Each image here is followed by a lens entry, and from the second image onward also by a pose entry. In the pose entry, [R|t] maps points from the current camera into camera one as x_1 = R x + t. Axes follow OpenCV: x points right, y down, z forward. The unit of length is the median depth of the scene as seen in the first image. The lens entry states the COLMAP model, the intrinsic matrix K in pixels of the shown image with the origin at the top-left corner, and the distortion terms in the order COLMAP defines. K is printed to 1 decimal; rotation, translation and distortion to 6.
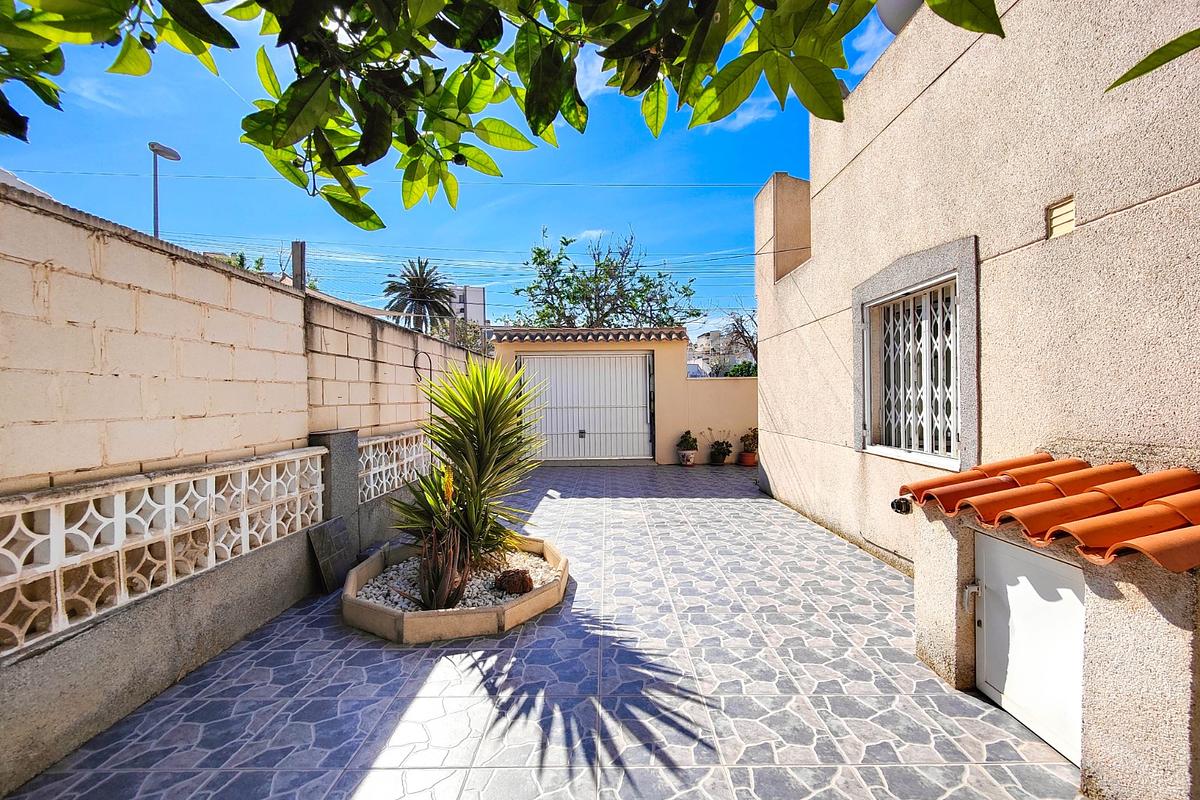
lens RADIAL K [[520.2, 0, 616.6], [0, 520.2, 404.8], [0, 0, 1]] dist [0.026154, -0.024502]
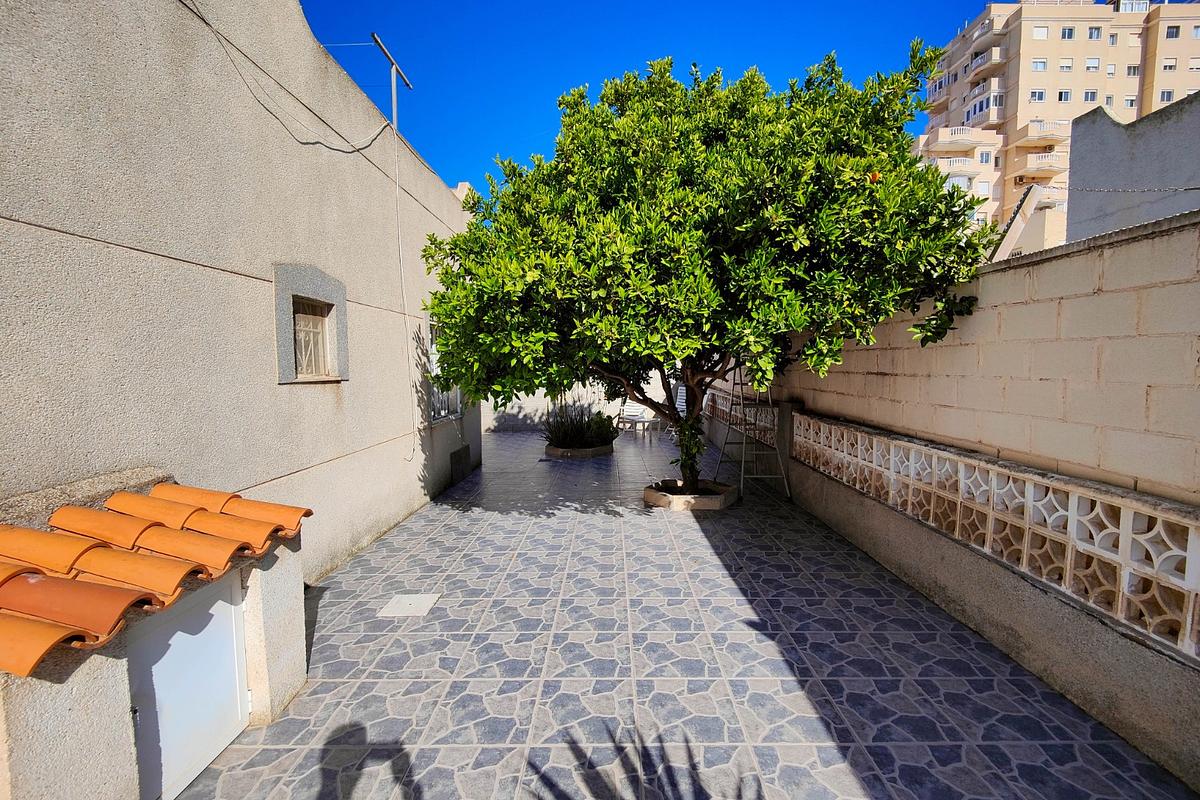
lens RADIAL K [[528.3, 0, 608.8], [0, 528.3, 401.7], [0, 0, 1]] dist [0.031102, -0.025806]
pose [[-0.999505, 0.019154, 0.024960, -0.009124], [0.021313, 0.995775, 0.089323, -0.096903], [-0.023144, 0.089811, -0.995690, 1.256711]]
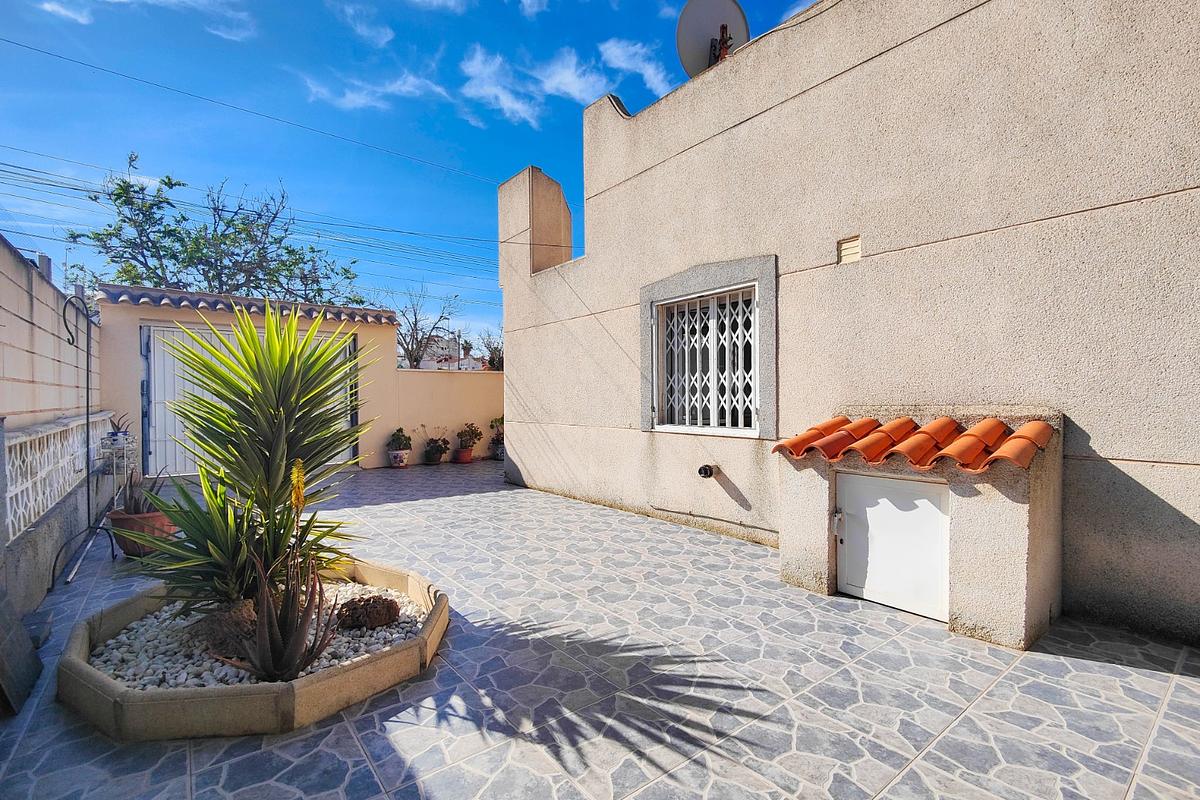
lens RADIAL K [[528.3, 0, 608.8], [0, 528.3, 401.7], [0, 0, 1]] dist [0.031102, -0.025806]
pose [[0.789628, 0.003269, 0.613577, -0.455179], [0.004336, 0.999931, -0.010908, 0.055342], [-0.613571, 0.011273, 0.789559, 0.216312]]
